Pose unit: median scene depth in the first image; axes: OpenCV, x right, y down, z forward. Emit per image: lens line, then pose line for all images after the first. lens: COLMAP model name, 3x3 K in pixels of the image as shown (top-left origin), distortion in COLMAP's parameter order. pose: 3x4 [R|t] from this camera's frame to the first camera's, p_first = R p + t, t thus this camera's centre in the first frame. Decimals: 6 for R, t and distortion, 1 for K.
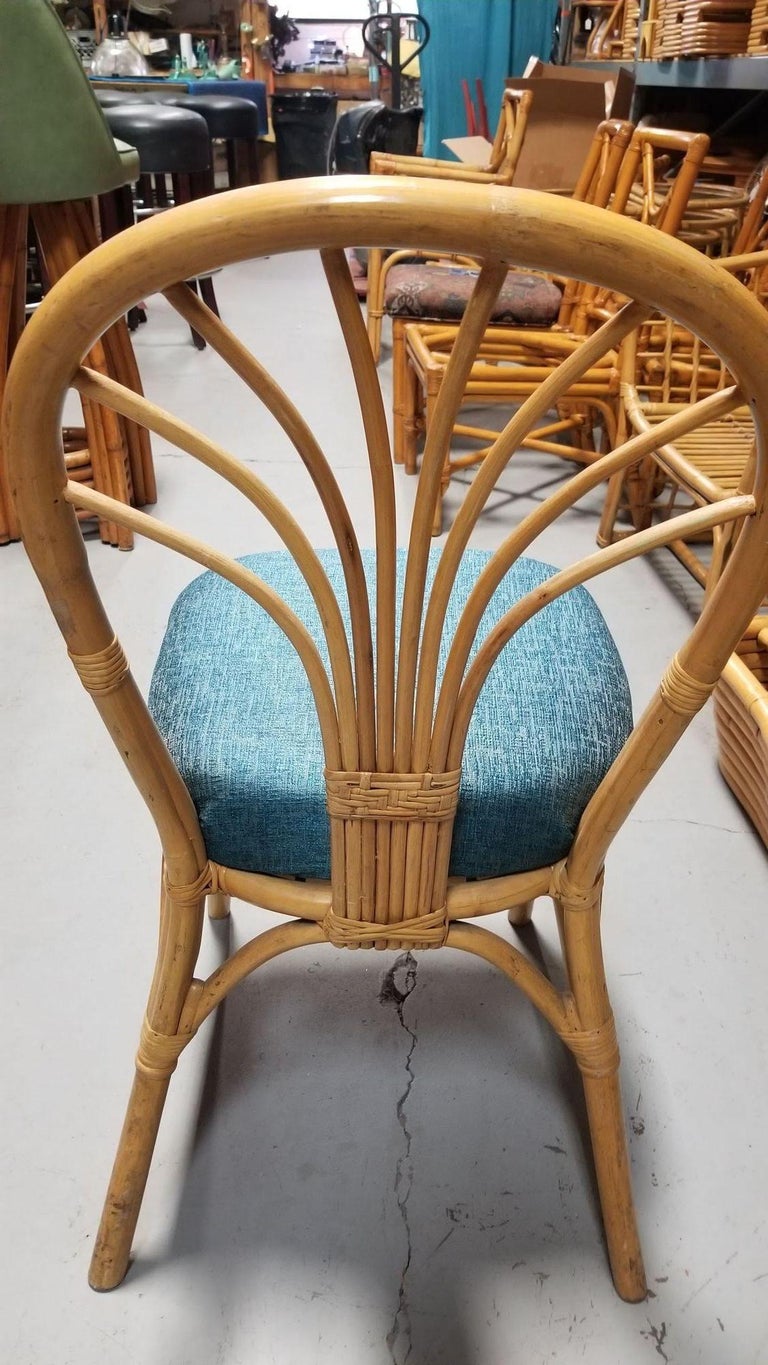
lens RADIAL K [[1190.3, 0, 384.0], [0, 1190.3, 682.5], [0, 0, 1]] dist [0.089541, -0.228495]
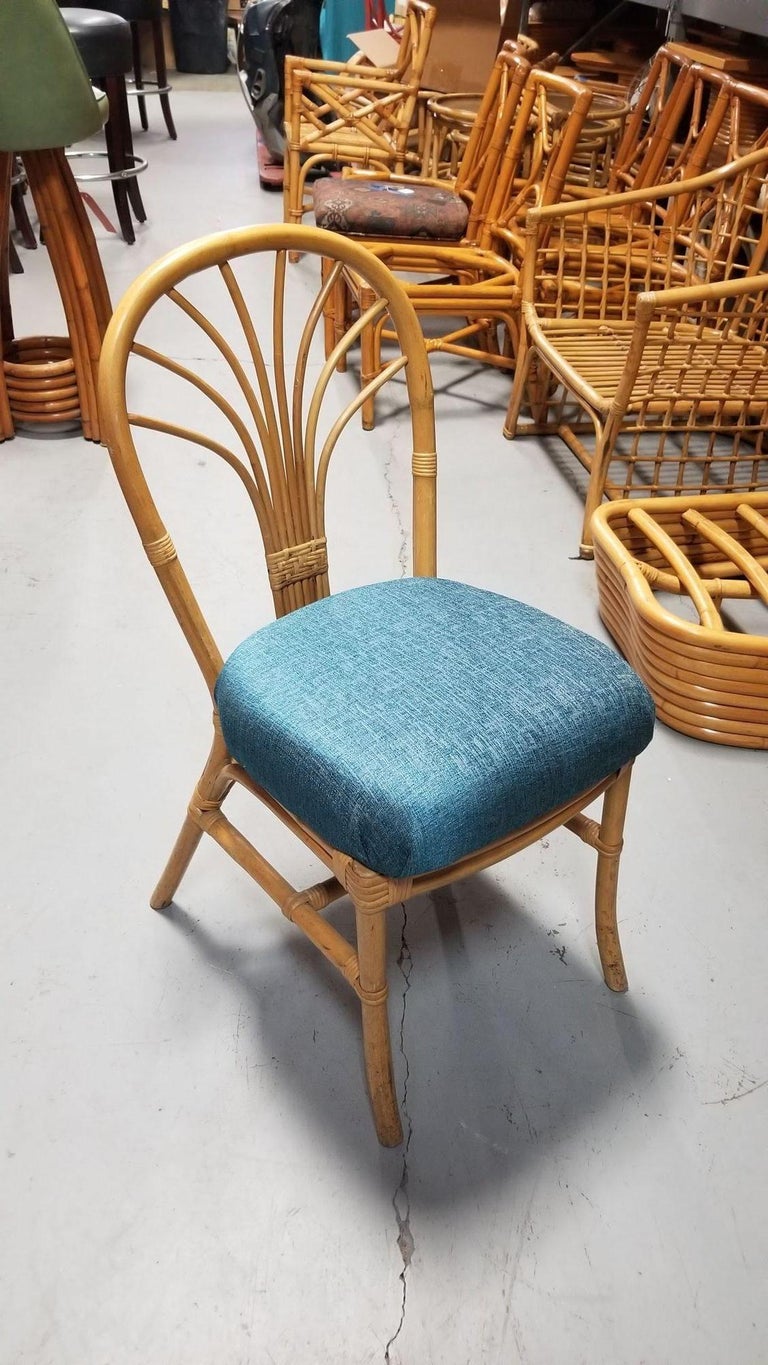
lens RADIAL K [[1190.3, 0, 384.0], [0, 1190.3, 682.5], [0, 0, 1]] dist [0.089541, -0.228495]
pose [[0.995840, -0.030986, 0.085692, -0.053158], [0.021364, 0.993590, 0.111006, -0.004522], [-0.088582, -0.108714, 0.990118, -0.212957]]
